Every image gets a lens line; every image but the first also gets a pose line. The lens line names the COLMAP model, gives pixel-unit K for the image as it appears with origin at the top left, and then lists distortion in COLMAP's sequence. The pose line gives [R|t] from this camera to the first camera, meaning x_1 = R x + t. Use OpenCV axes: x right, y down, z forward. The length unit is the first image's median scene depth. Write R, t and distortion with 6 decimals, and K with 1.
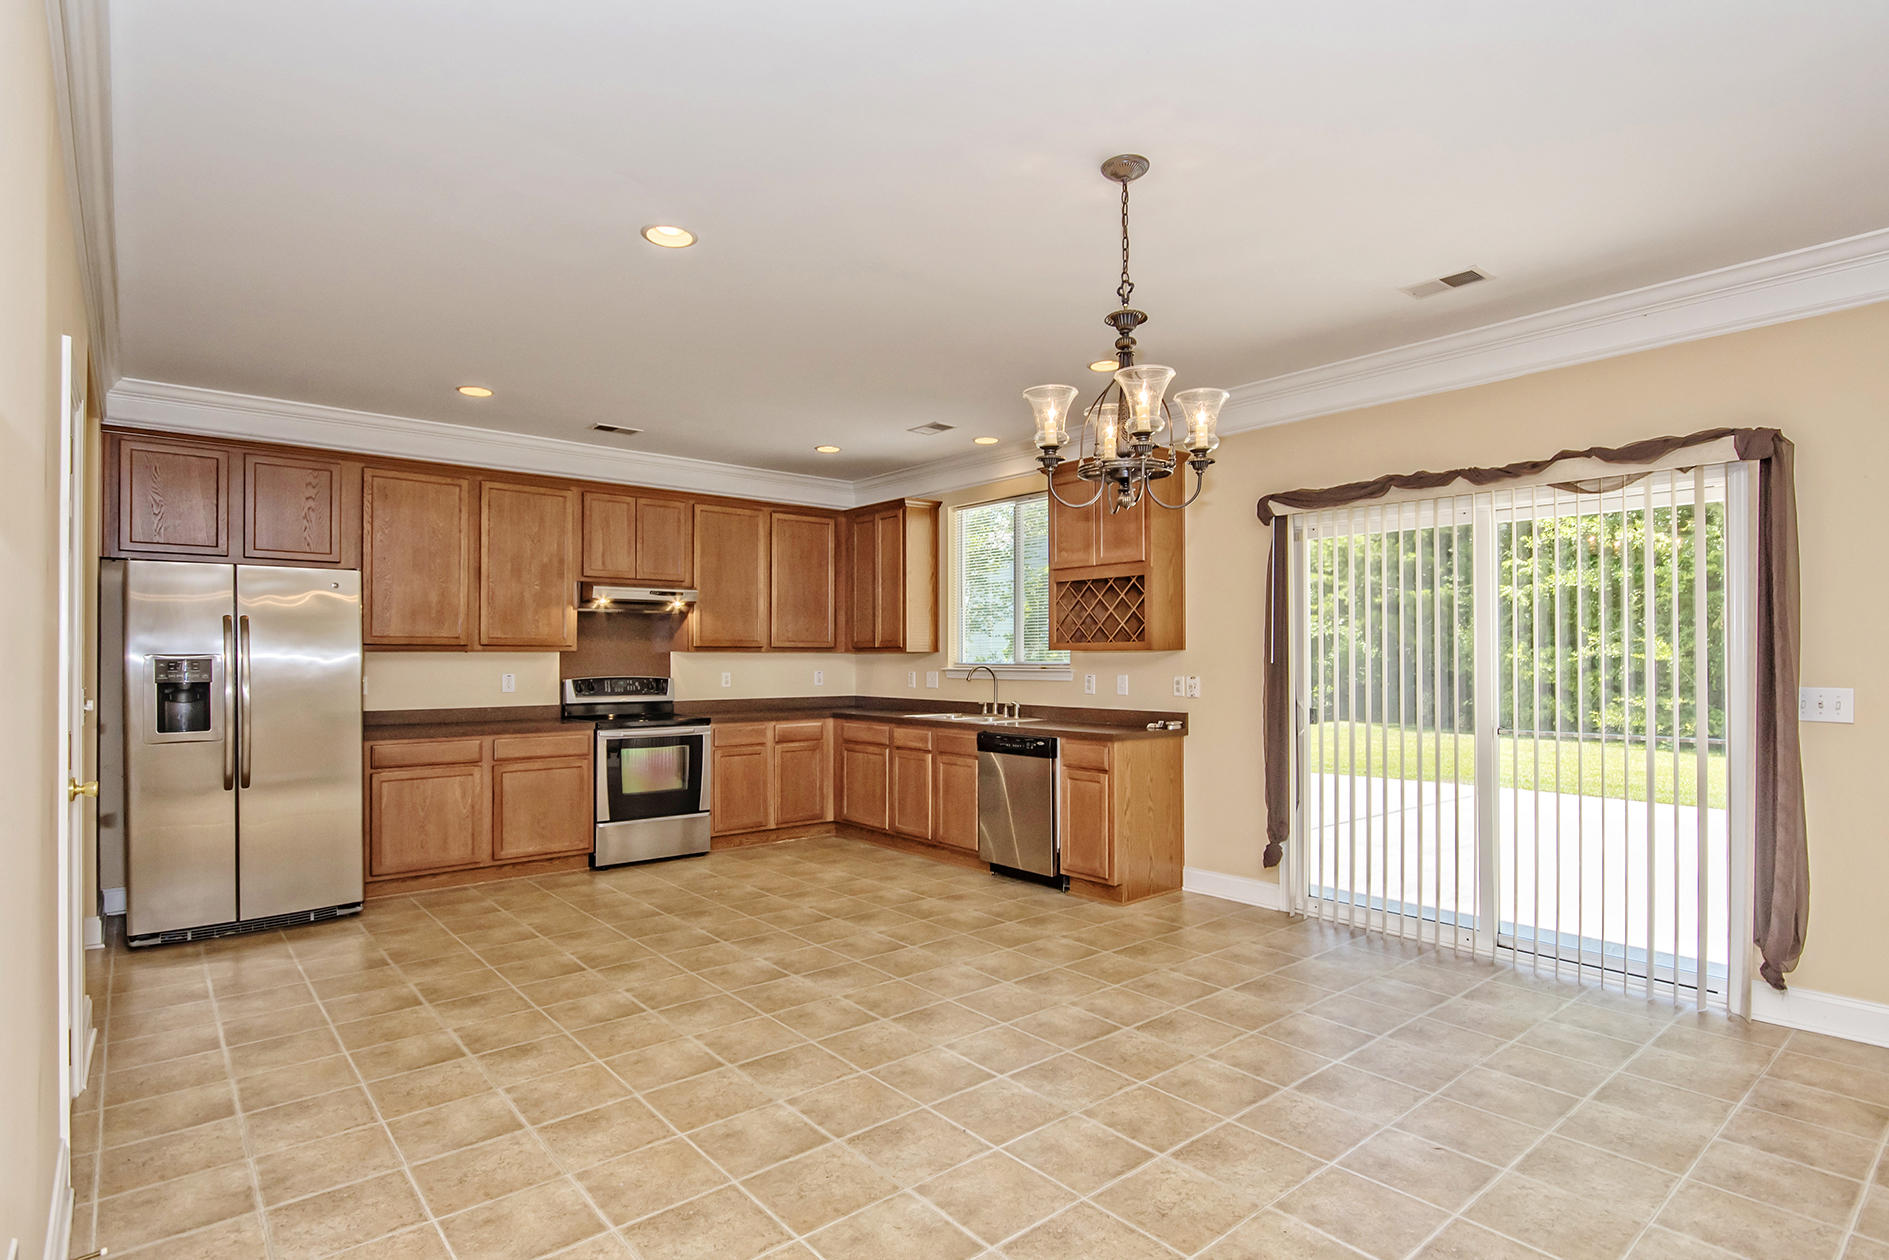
lens RADIAL K [[954.5, 0, 944.6], [0, 954.5, 657.0], [0, 0, 1]] dist [0.020767, 0.000015]
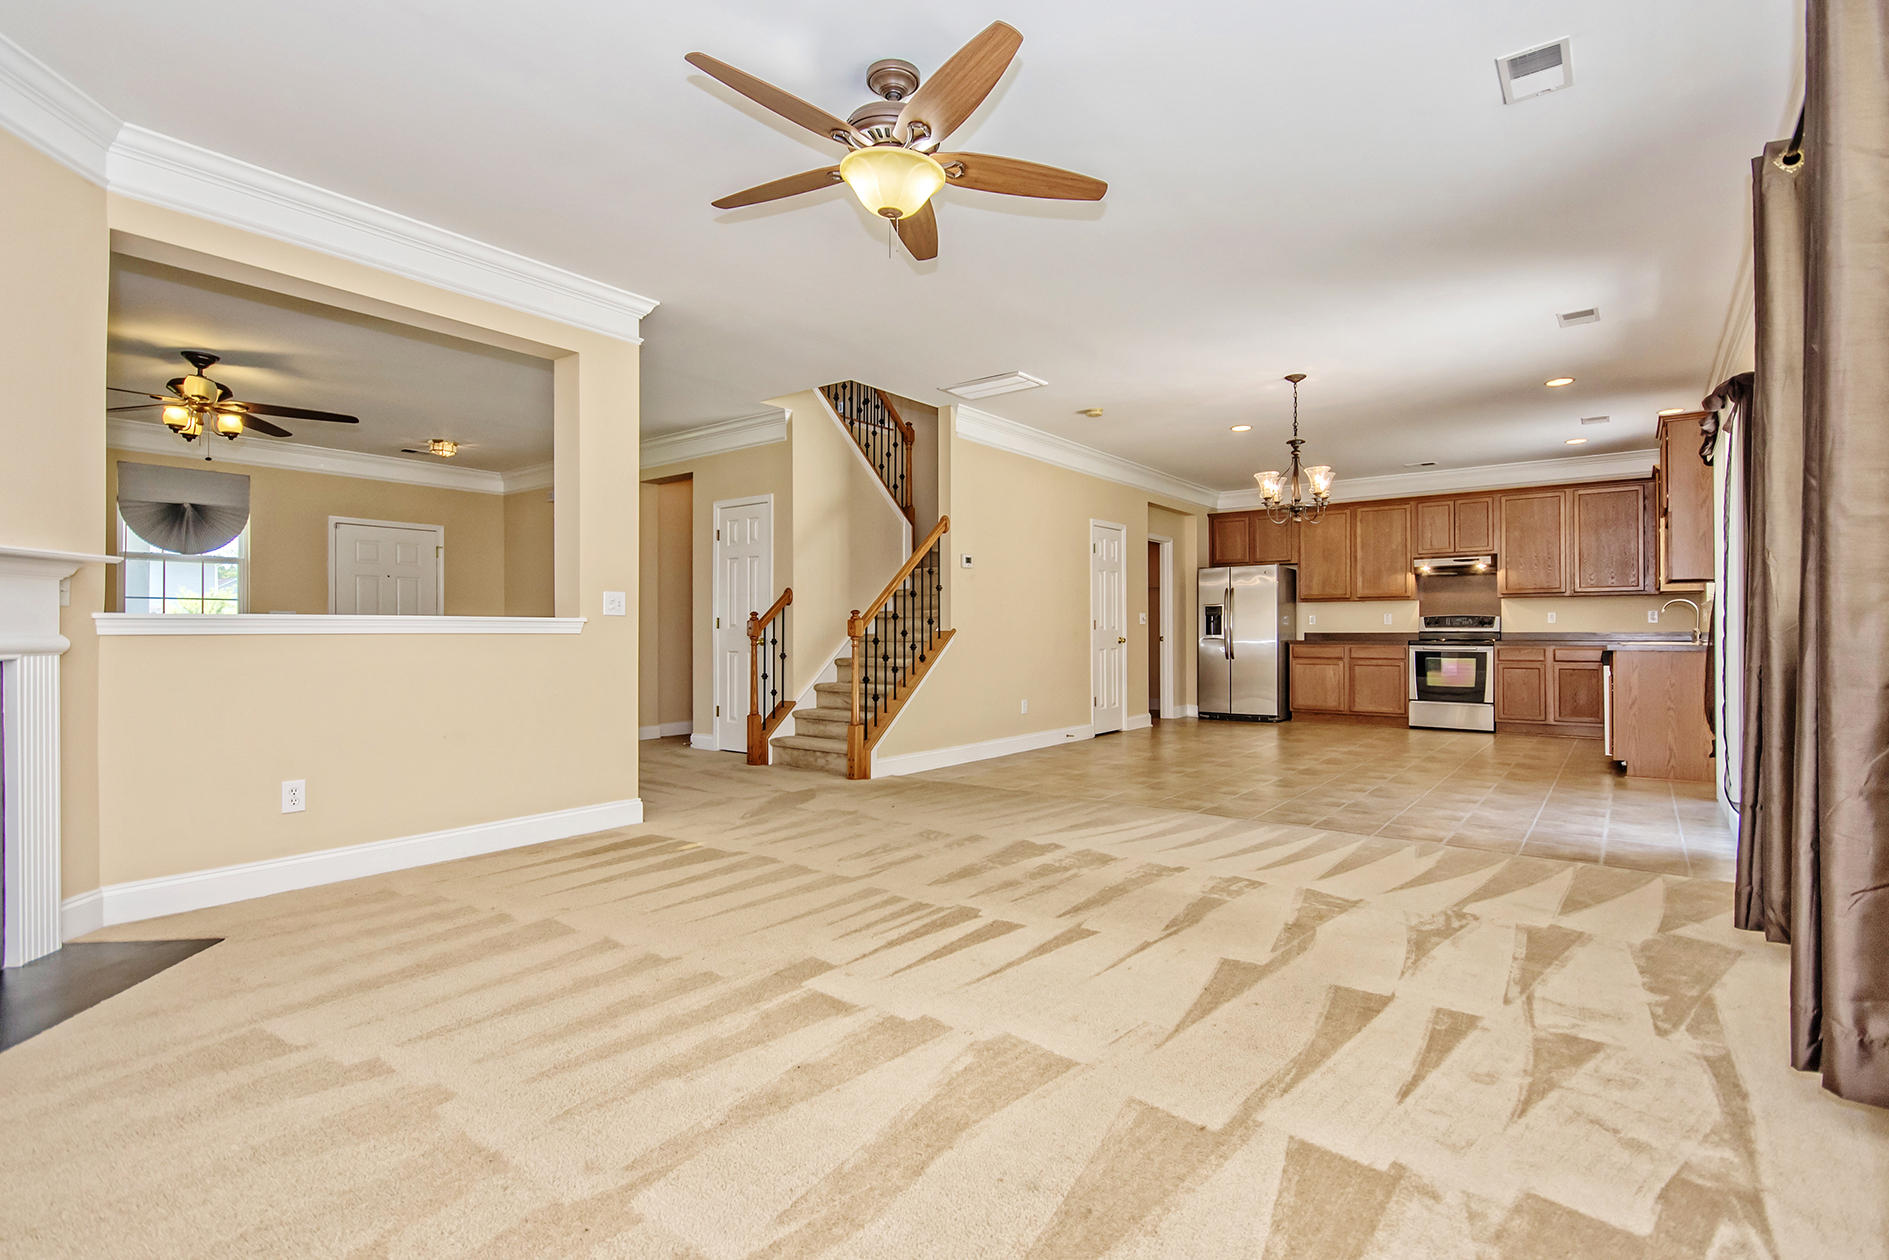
lens RADIAL K [[886.0, 0, 944.5], [0, 886.0, 630.0], [0, 0, 1]] dist [0.000914, 0.000062]
pose [[0.206221, -0.002902, -0.978501, 0.992825], [0.003474, 0.999991, -0.002234, 0.049435], [0.978499, -0.002939, 0.206230, -0.129933]]
